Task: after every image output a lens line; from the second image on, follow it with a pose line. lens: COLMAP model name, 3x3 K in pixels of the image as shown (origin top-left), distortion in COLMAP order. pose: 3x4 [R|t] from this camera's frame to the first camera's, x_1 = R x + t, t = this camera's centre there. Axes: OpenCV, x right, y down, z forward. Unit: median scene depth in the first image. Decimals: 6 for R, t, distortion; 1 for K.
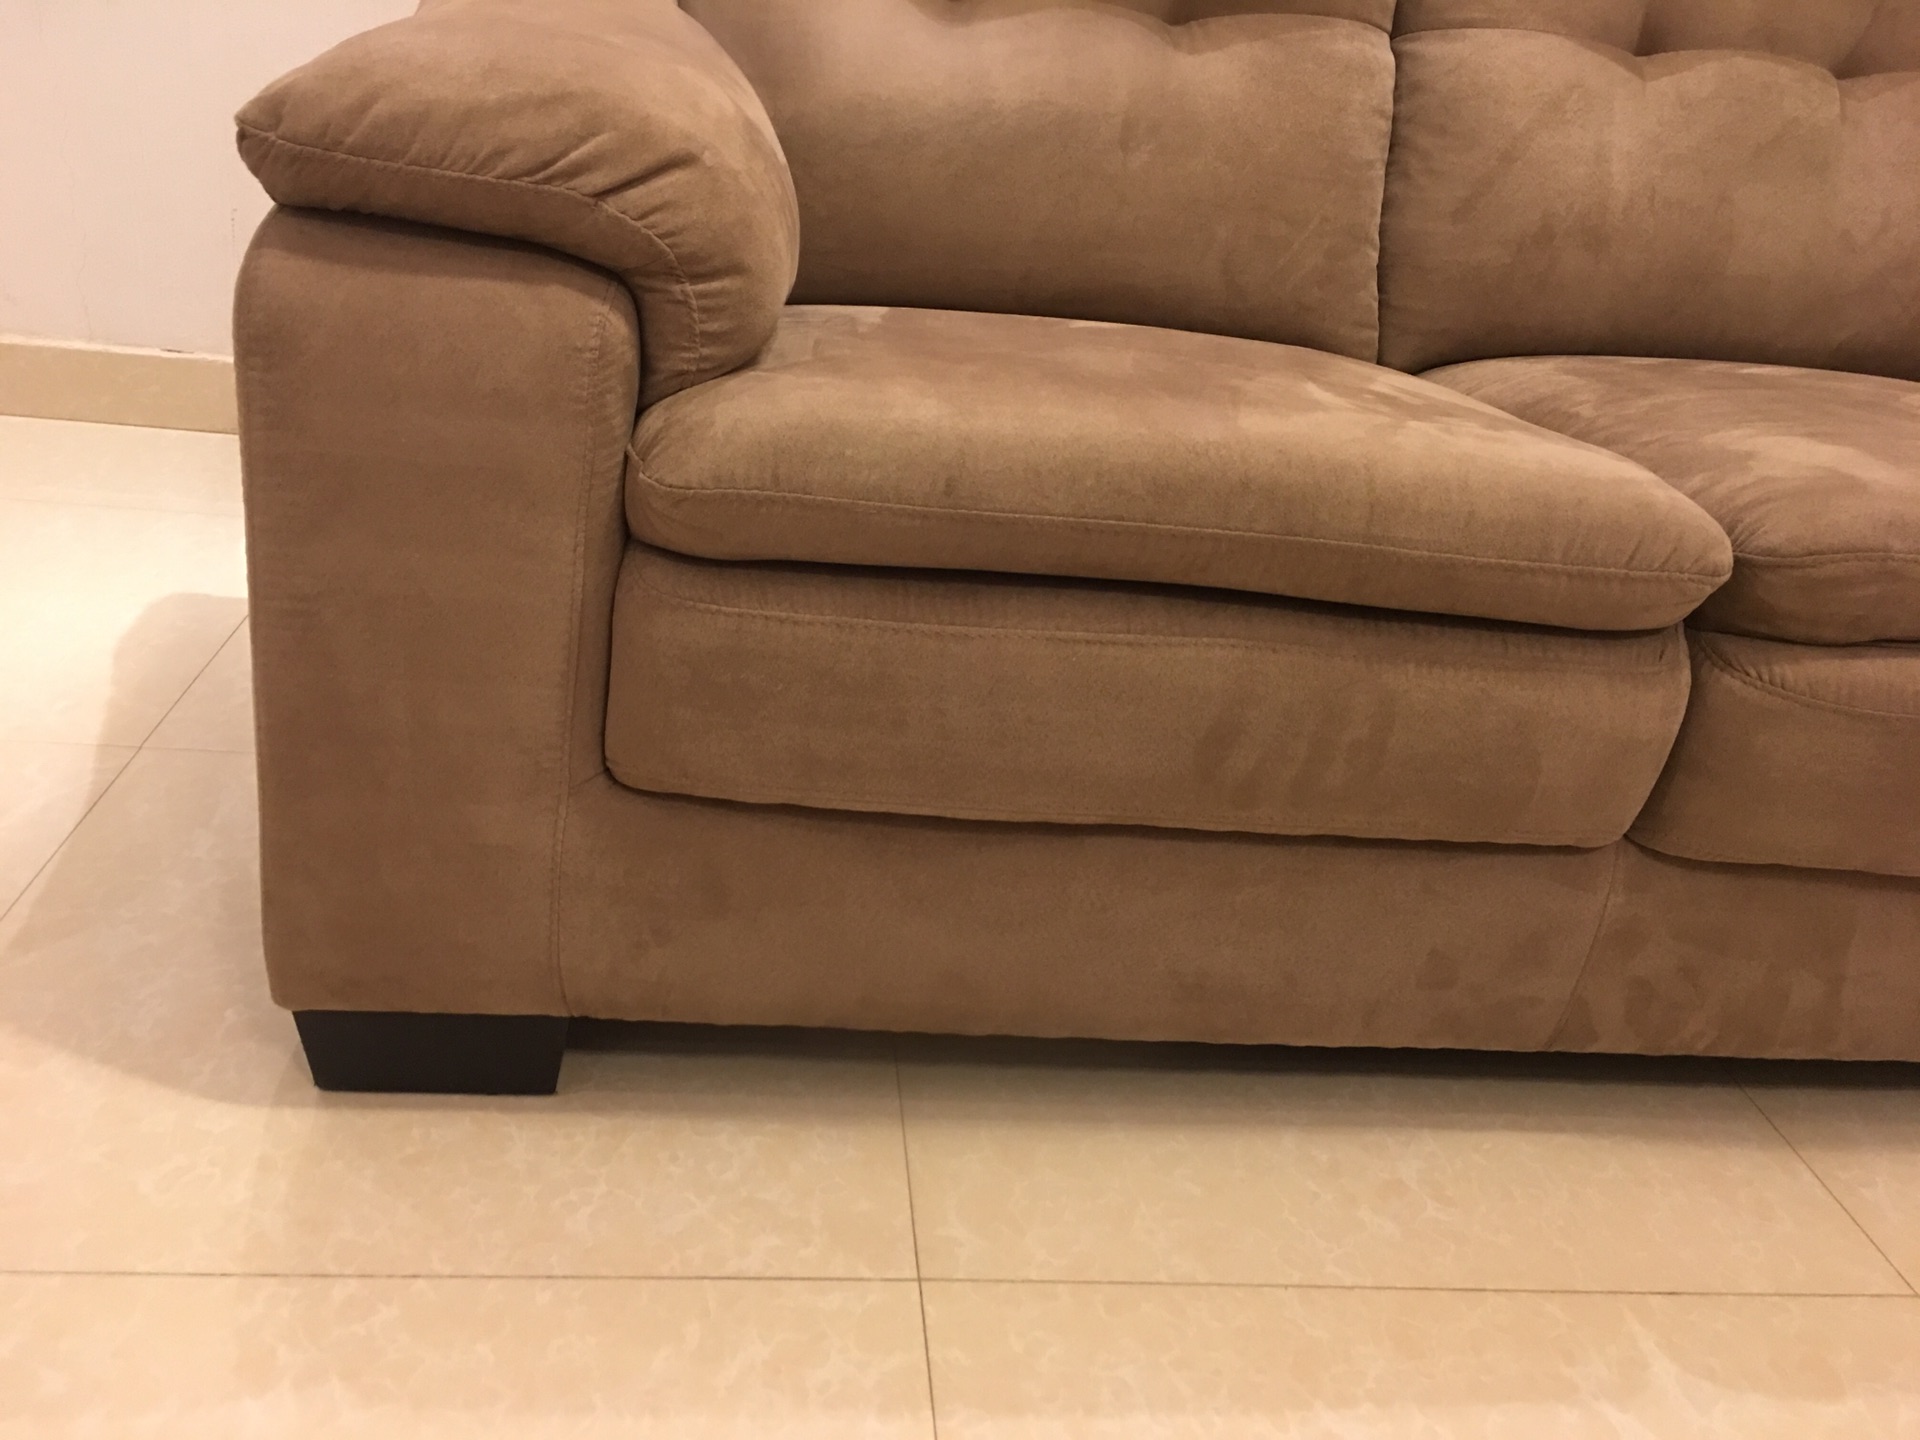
lens RADIAL K [[1630.0, 0, 965.4], [0, 1630.0, 709.2], [0, 0, 1]] dist [0.072242, -0.091501]
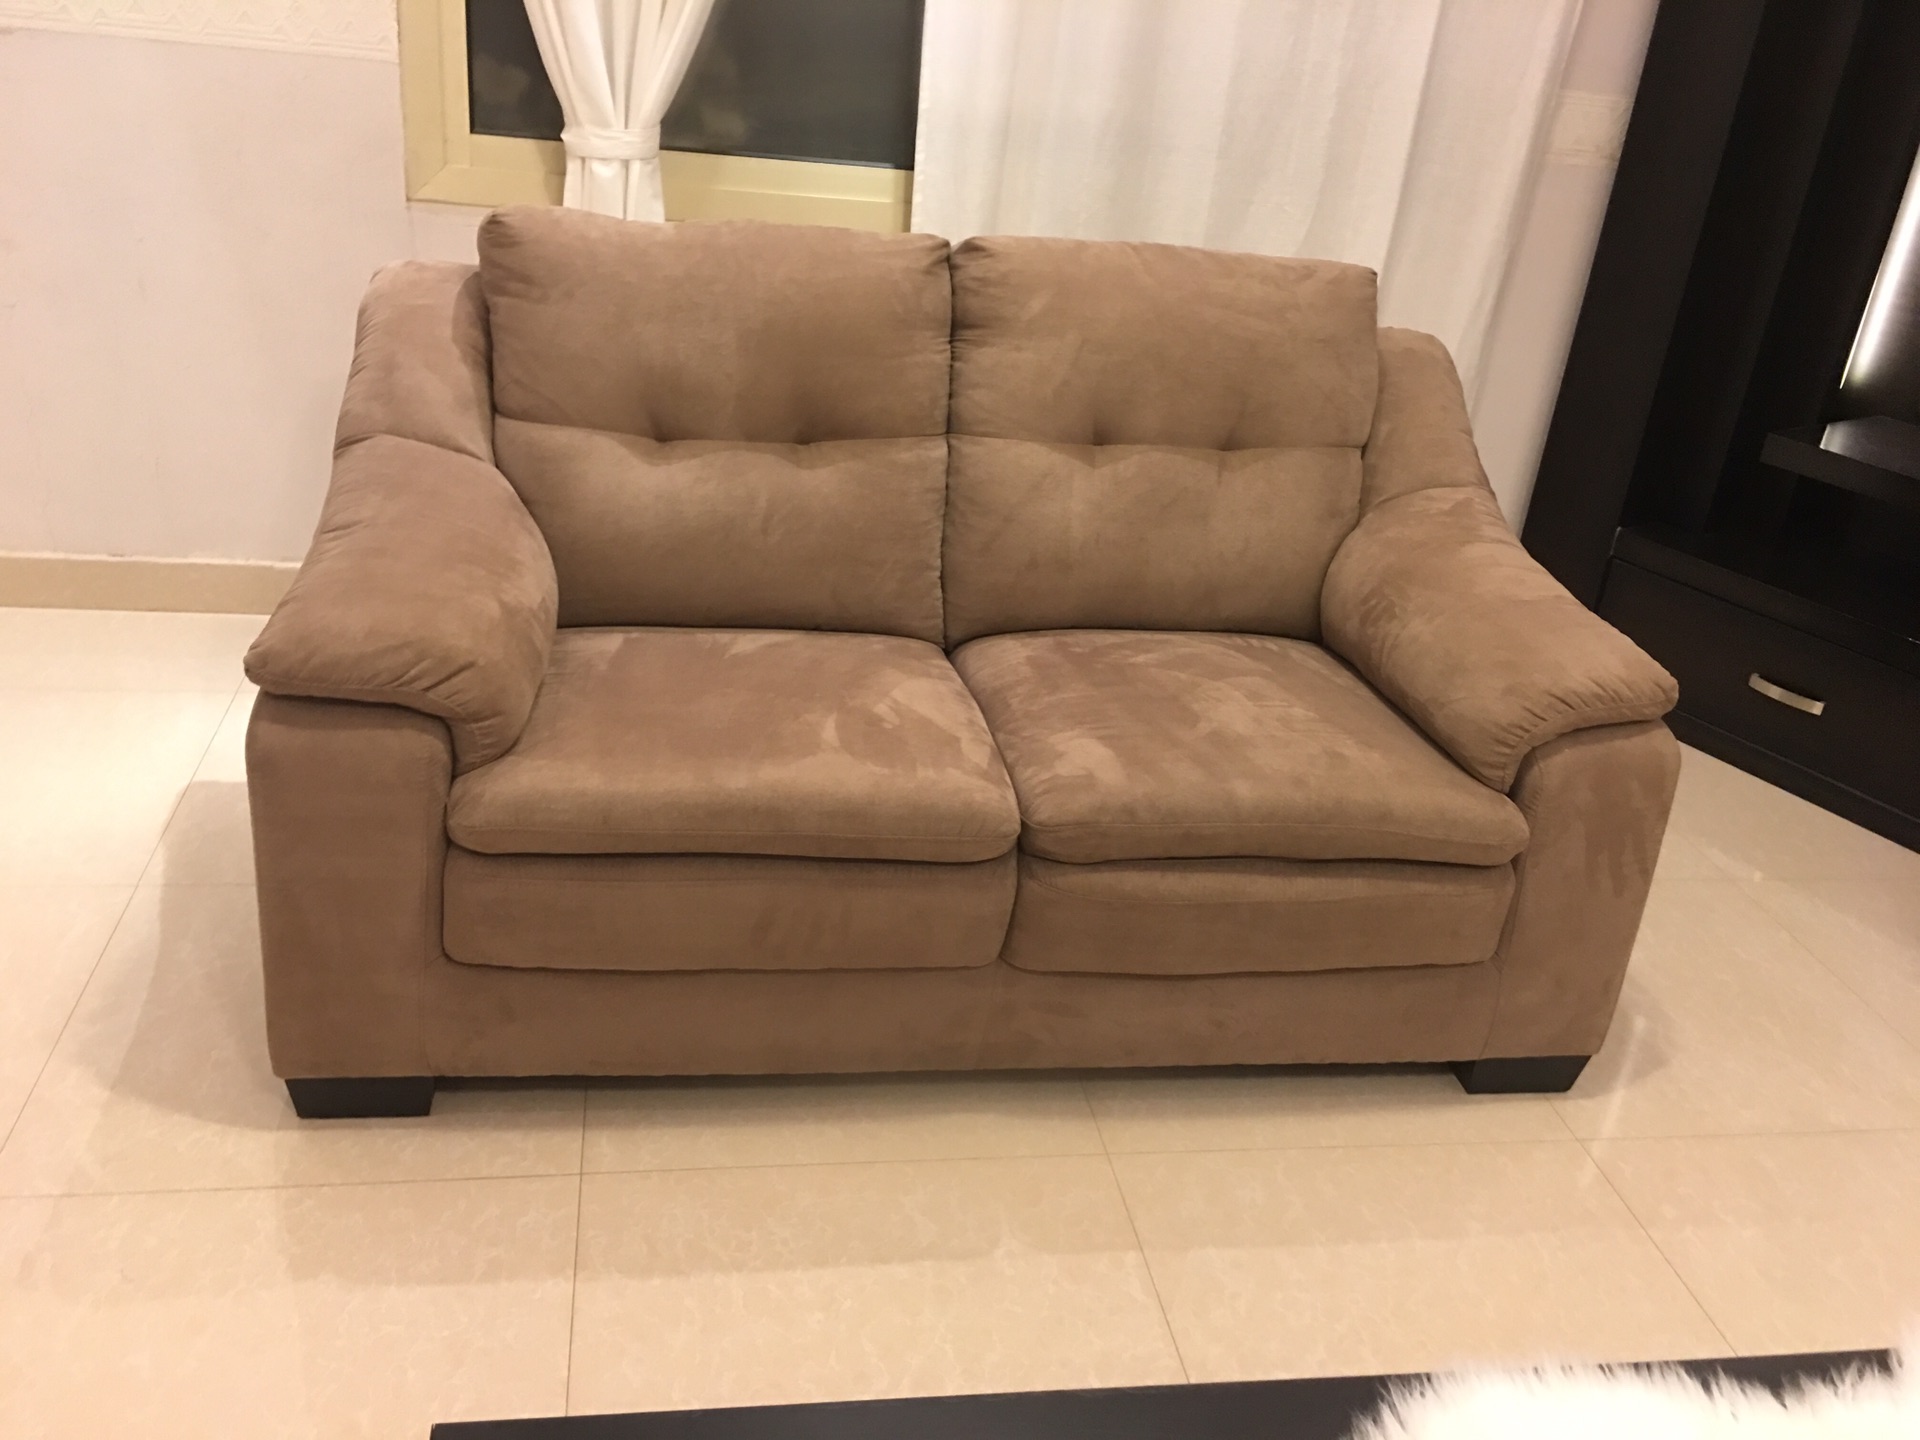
lens RADIAL K [[1630.0, 0, 965.4], [0, 1630.0, 709.2], [0, 0, 1]] dist [0.072242, -0.091501]
pose [[0.999215, -0.026459, 0.029489, 0.343963], [0.025280, 0.998893, 0.039663, -0.311126], [-0.030506, -0.038886, 0.998778, -0.941645]]
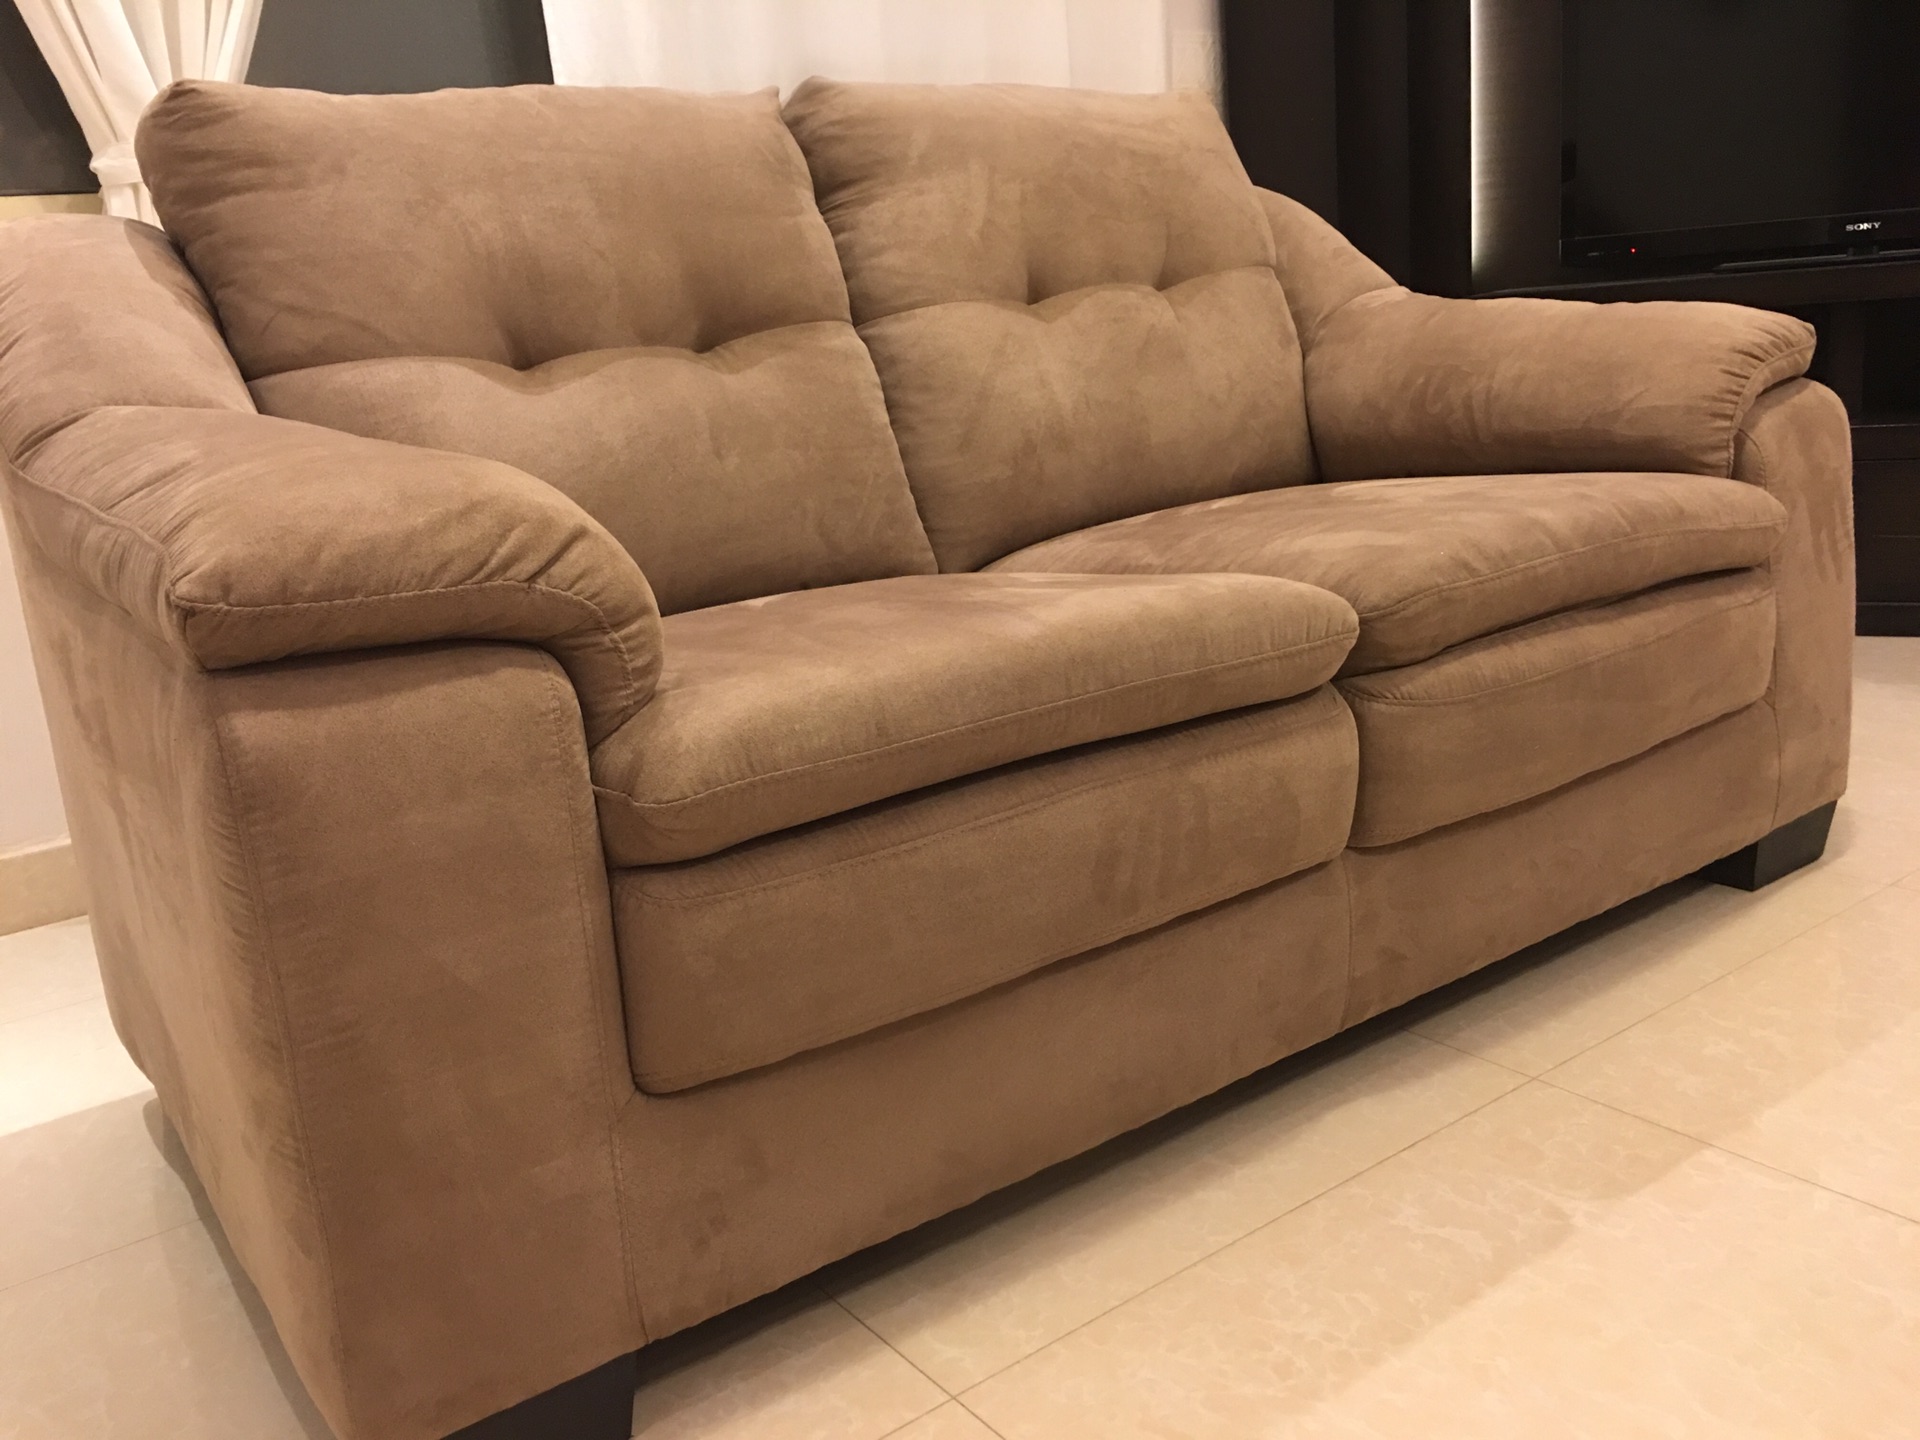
lens RADIAL K [[1630.0, 0, 965.4], [0, 1630.0, 709.2], [0, 0, 1]] dist [0.072242, -0.091501]
pose [[0.854899, -0.292304, 0.428609, -0.419293], [0.357712, 0.930492, -0.078908, -0.030597], [-0.375752, 0.220776, 0.900038, -0.089206]]
